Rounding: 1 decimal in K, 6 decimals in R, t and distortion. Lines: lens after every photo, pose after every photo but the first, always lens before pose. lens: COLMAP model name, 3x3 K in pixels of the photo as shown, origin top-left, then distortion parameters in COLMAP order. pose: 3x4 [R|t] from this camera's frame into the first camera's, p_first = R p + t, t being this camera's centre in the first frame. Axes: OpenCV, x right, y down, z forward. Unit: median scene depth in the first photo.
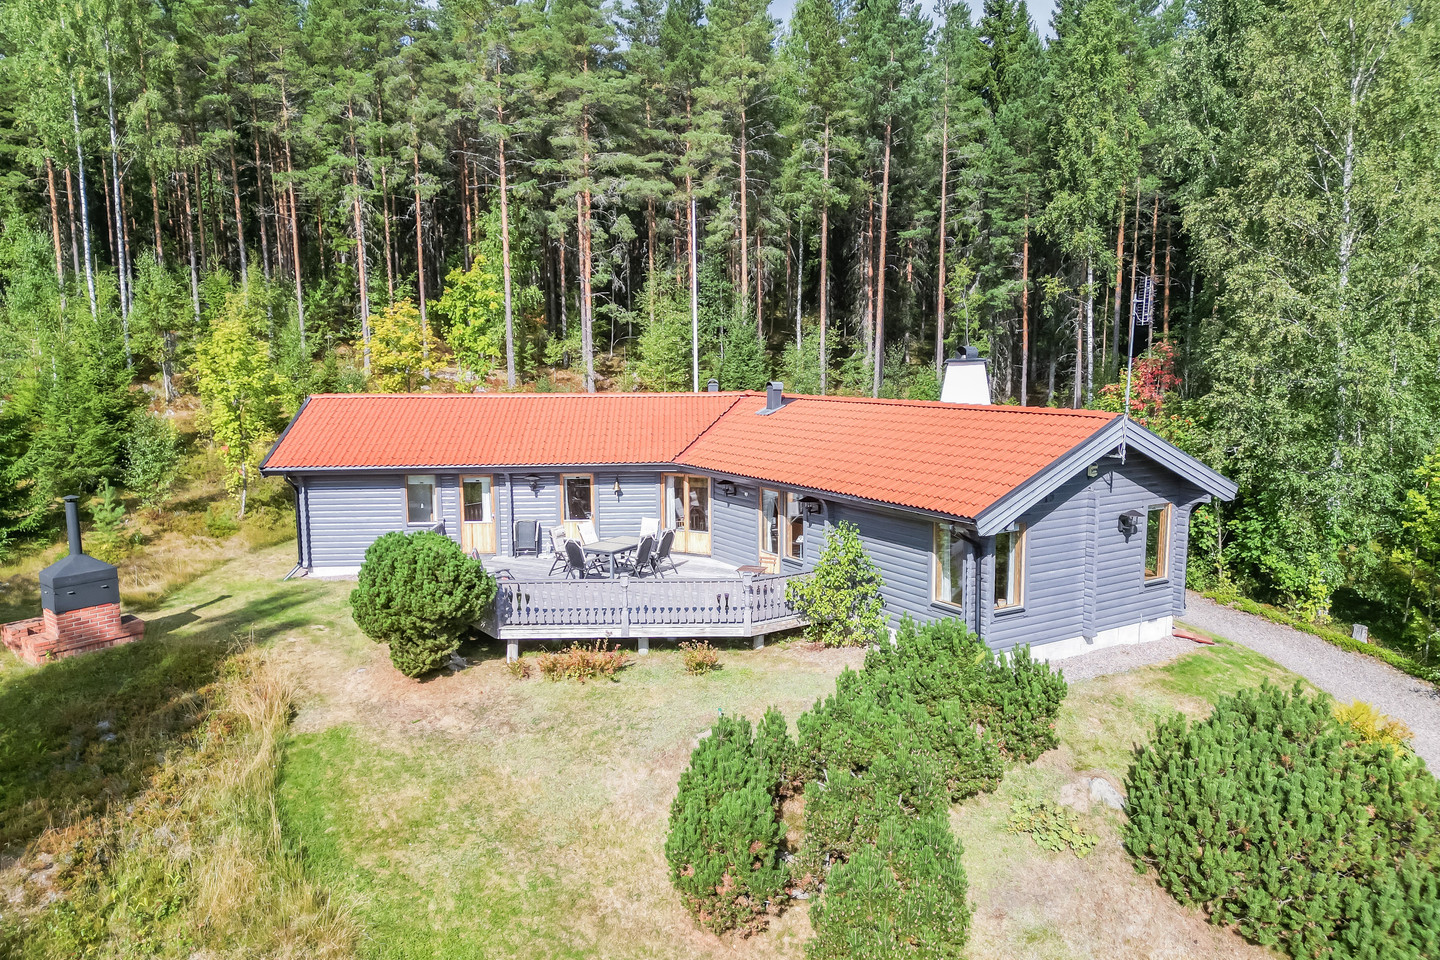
lens RADIAL K [[971.0, 0, 720.0], [0, 971.0, 480.0], [0, 0, 1]] dist [0.044142, -0.002711]
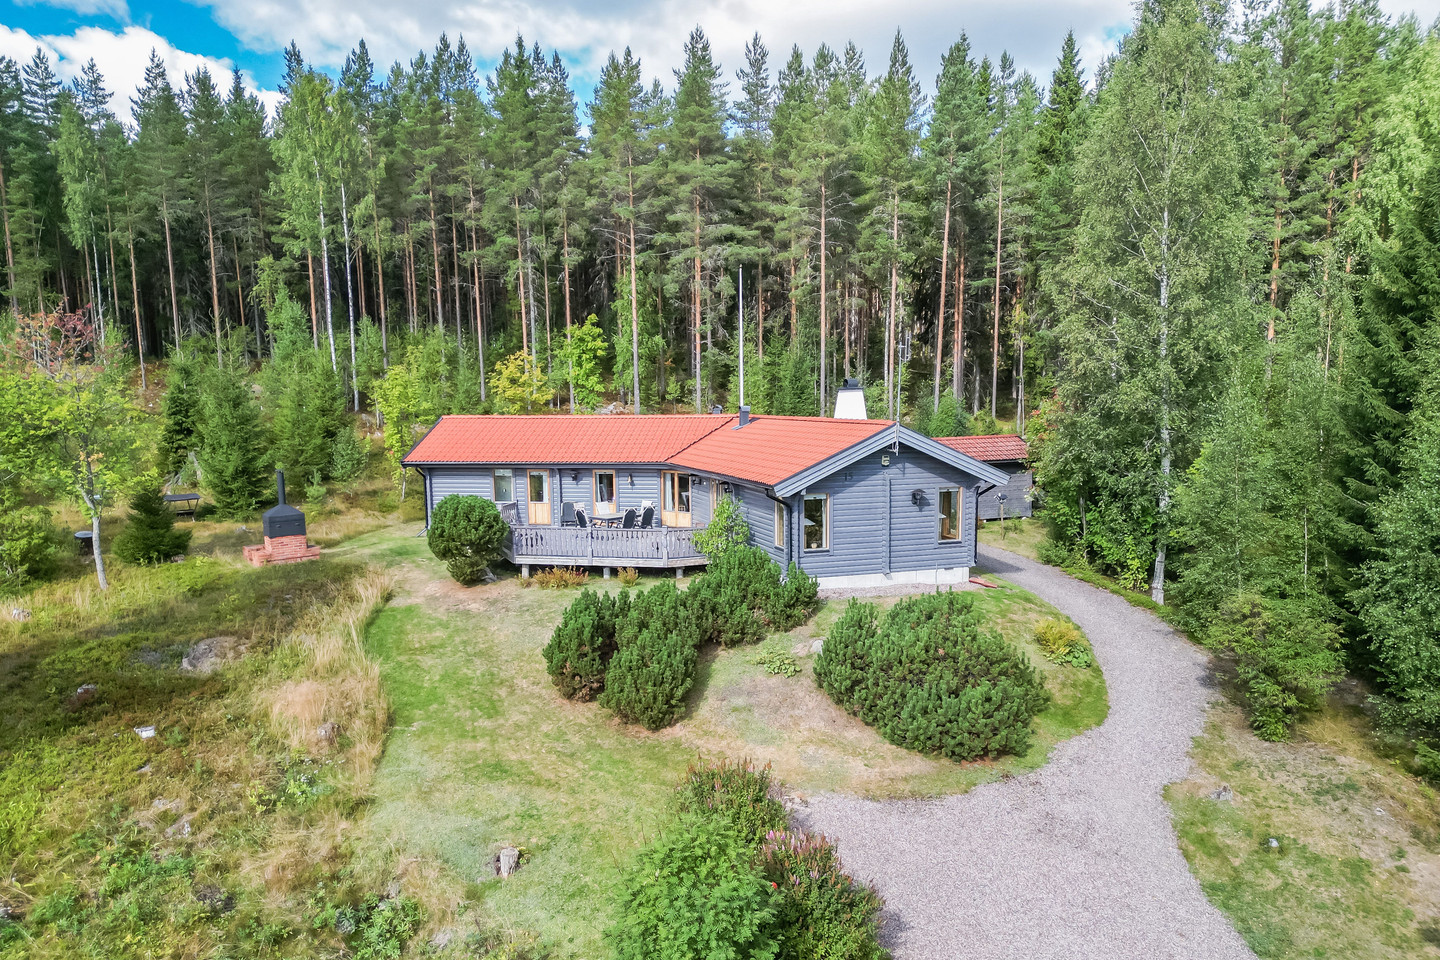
lens RADIAL K [[955.3, 0, 722.5], [0, 955.3, 511.6], [0, 0, 1]] dist [0.089974, -0.000583]
pose [[0.977213, 0.022123, -0.211104, 0.183504], [-0.023923, 0.999696, -0.005976, 0.033854], [0.210908, 0.010890, 0.977445, -0.195445]]
